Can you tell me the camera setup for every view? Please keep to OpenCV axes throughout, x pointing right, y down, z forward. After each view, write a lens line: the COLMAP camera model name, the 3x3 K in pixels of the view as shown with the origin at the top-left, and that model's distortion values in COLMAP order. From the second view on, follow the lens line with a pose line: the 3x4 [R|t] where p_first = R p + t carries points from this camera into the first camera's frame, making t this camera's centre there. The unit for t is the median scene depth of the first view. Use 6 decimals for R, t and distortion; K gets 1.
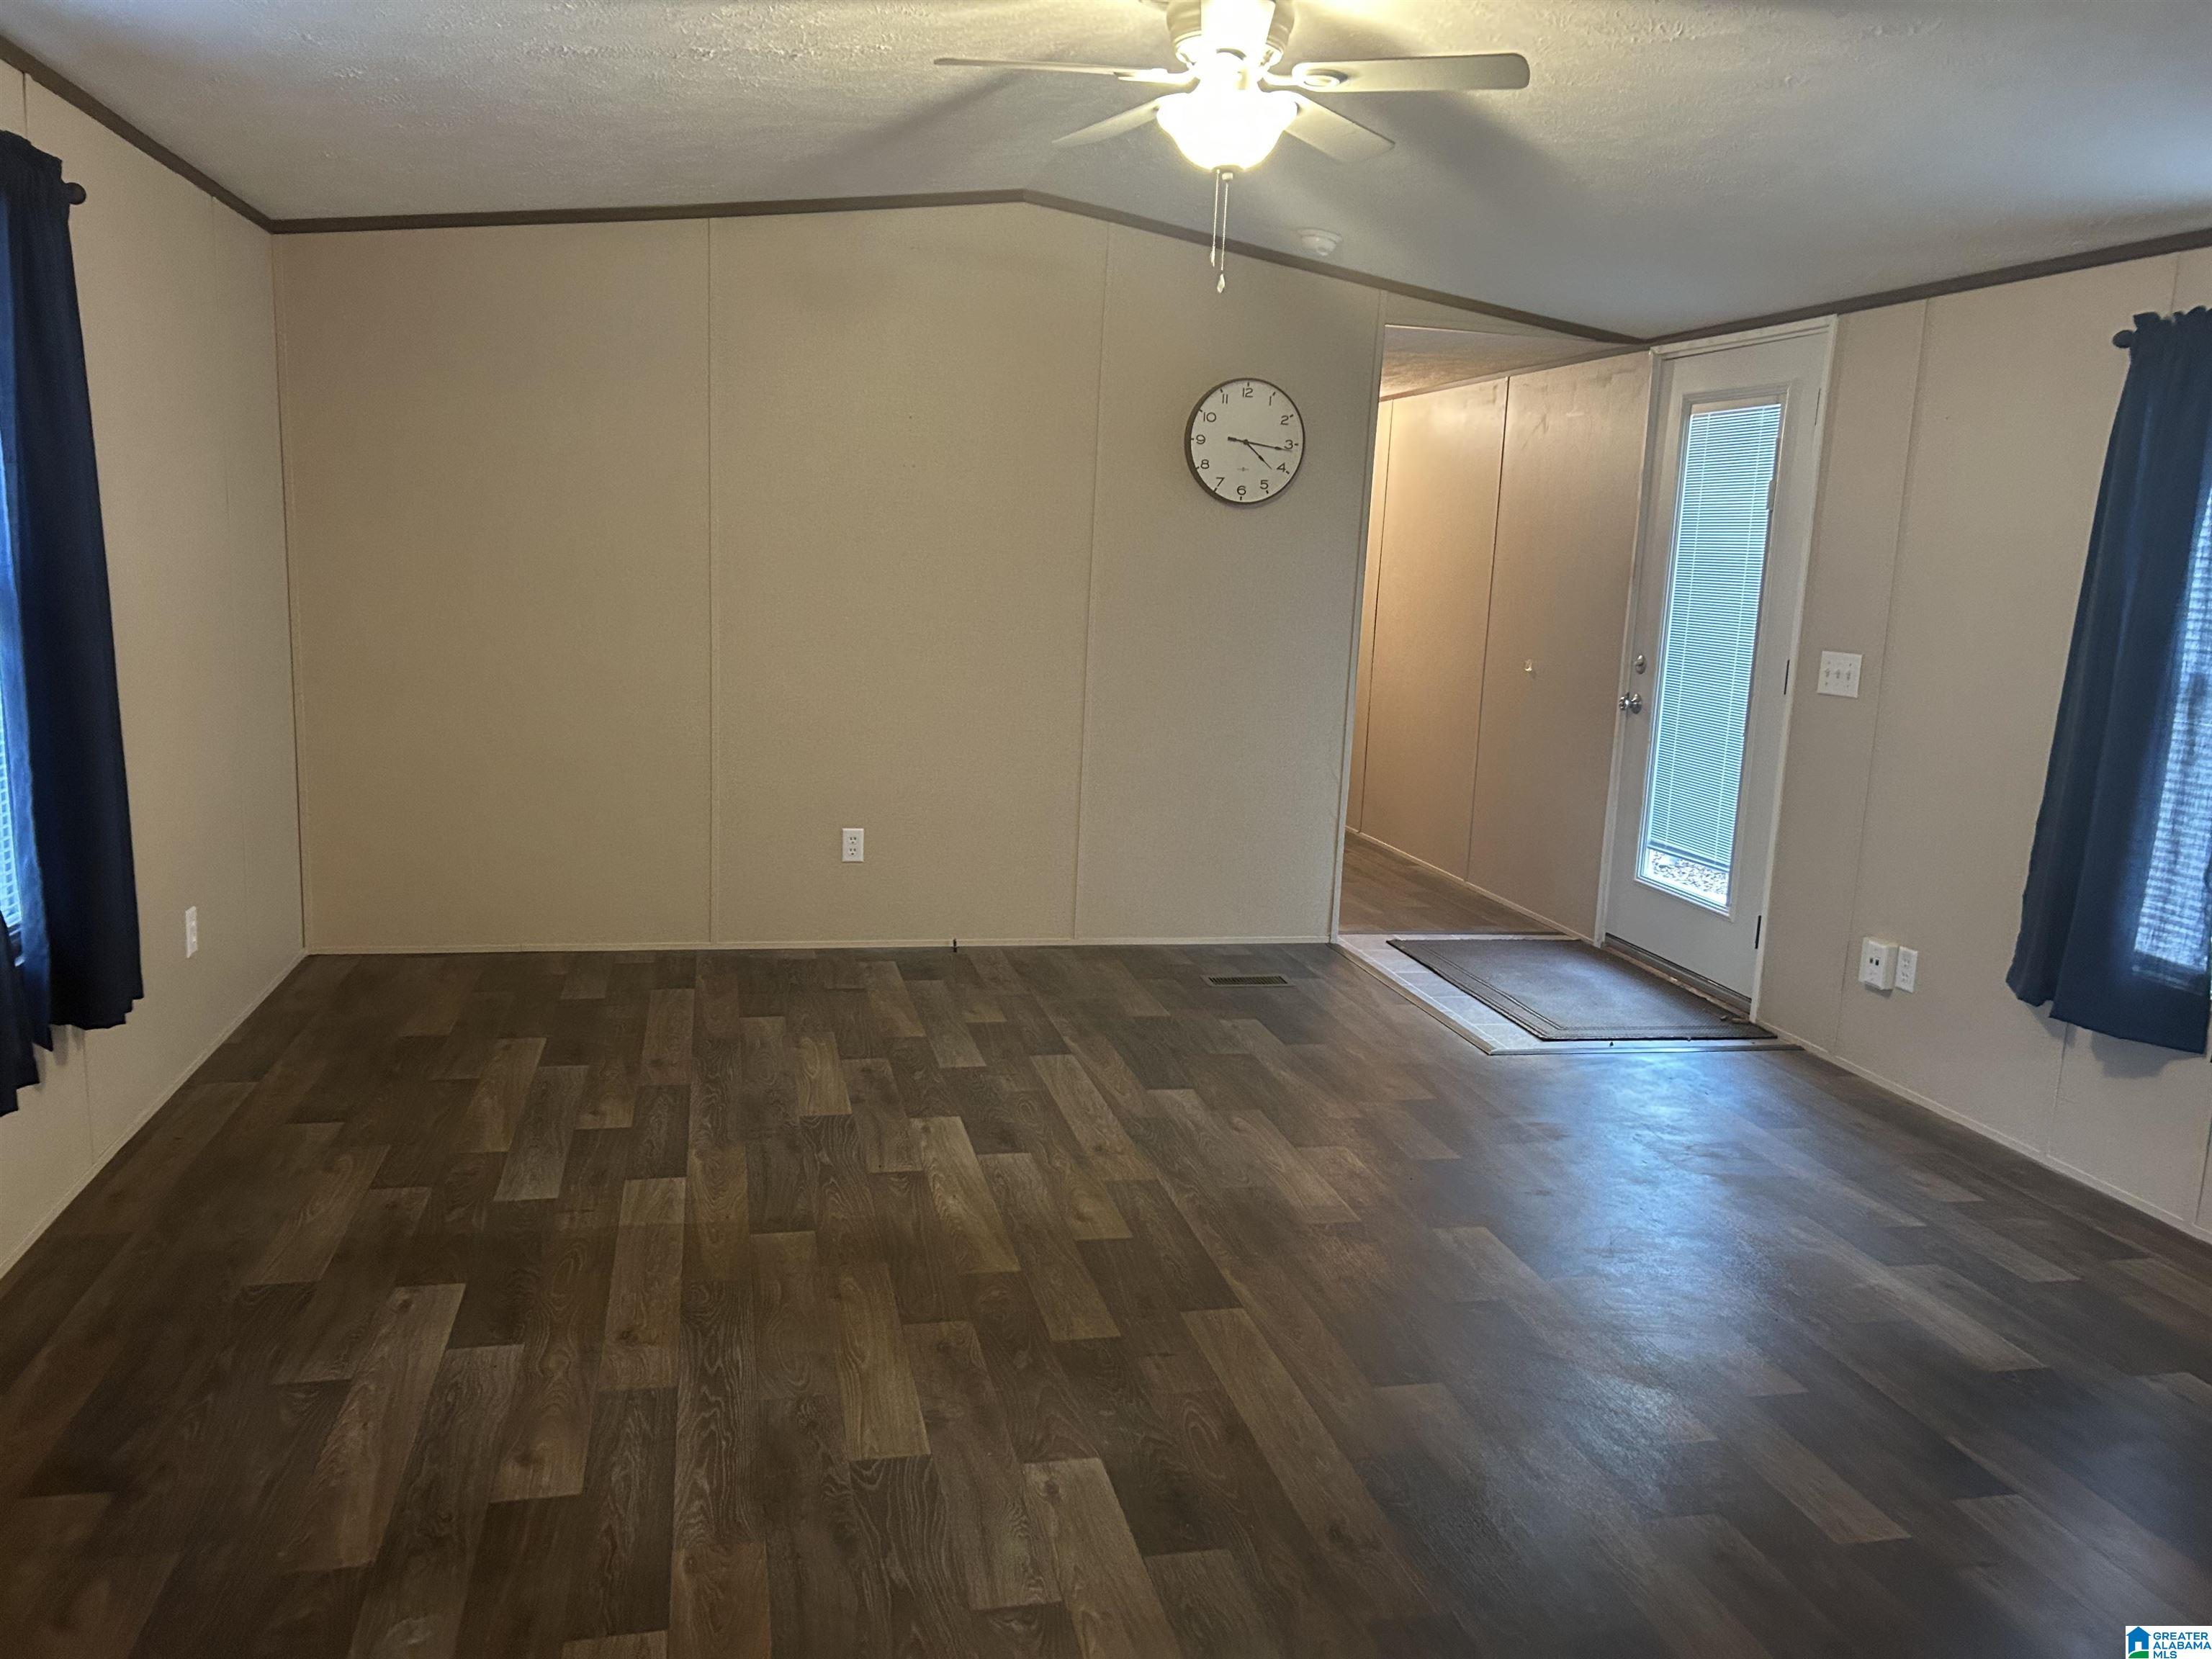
lens RADIAL K [[1644.9, 0, 1106.0], [0, 1644.9, 829.5], [0, 0, 1]] dist [0.054283, -0.060885]
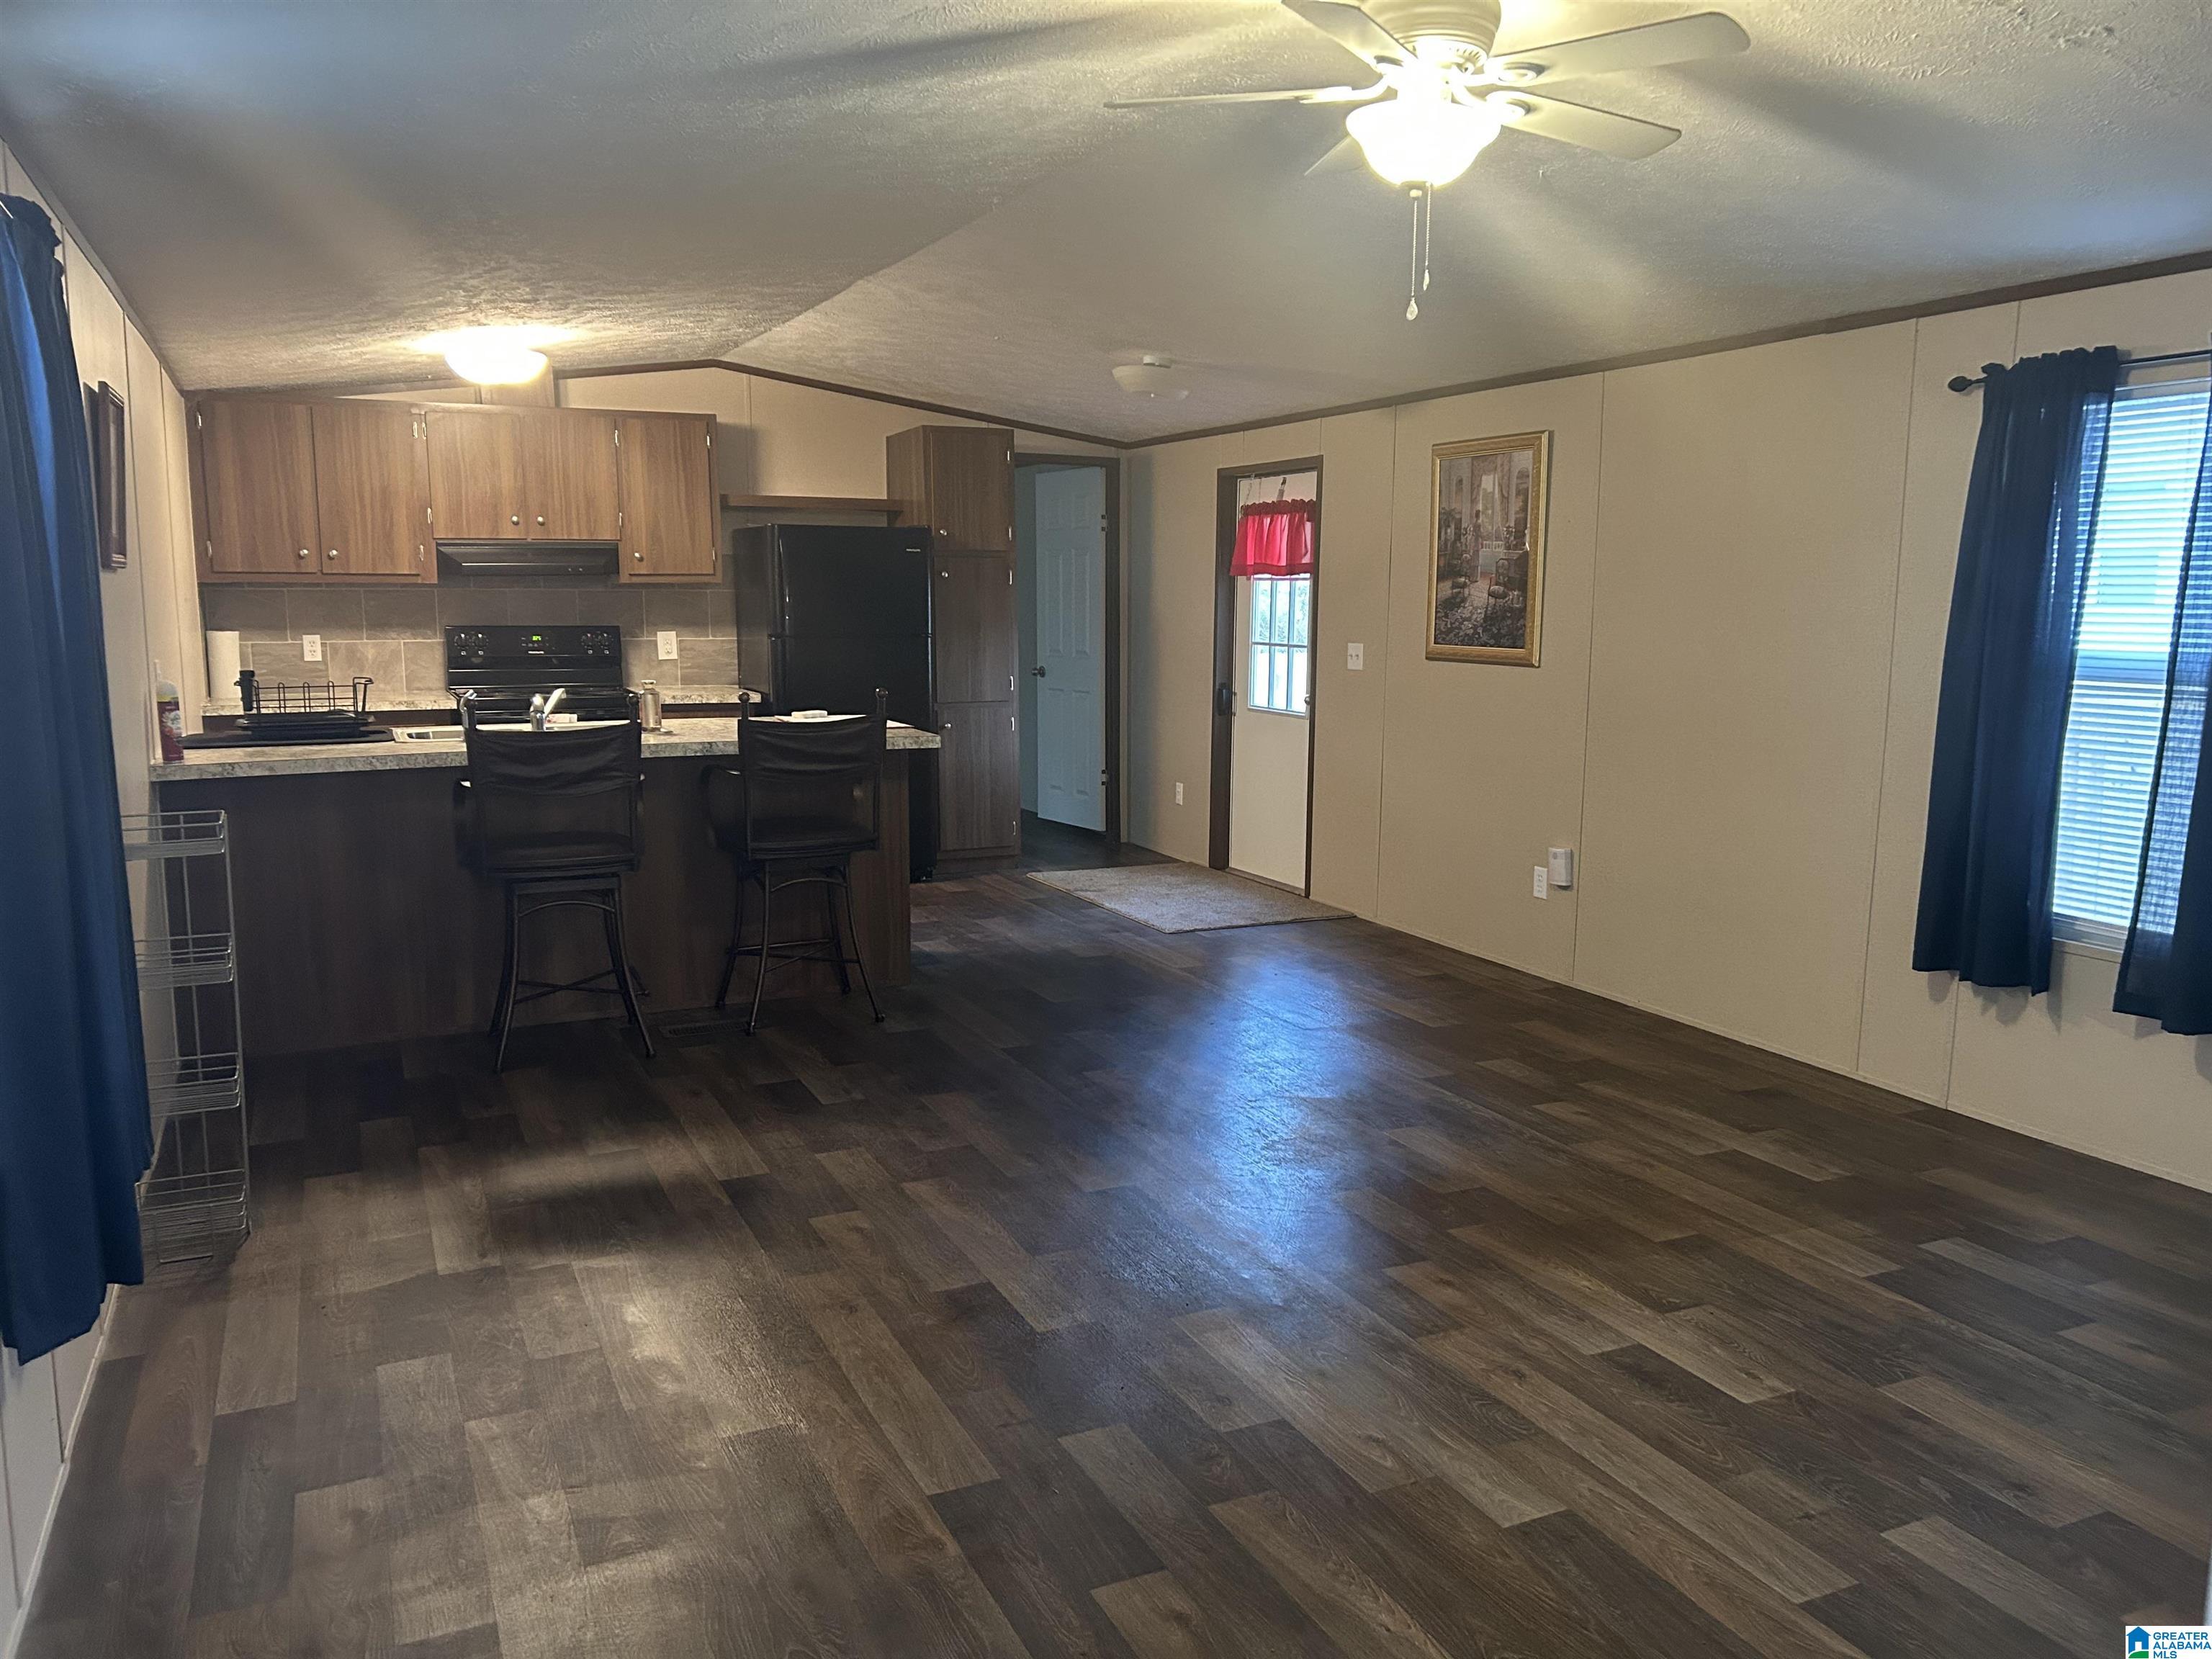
lens RADIAL K [[1644.9, 0, 1106.0], [0, 1644.9, 829.5], [0, 0, 1]] dist [0.054283, -0.060885]
pose [[-0.977712, -0.021275, -0.208869, 0.360824], [-0.083760, 0.951777, 0.295135, -0.269136], [0.192518, 0.306052, -0.932346, 1.647179]]
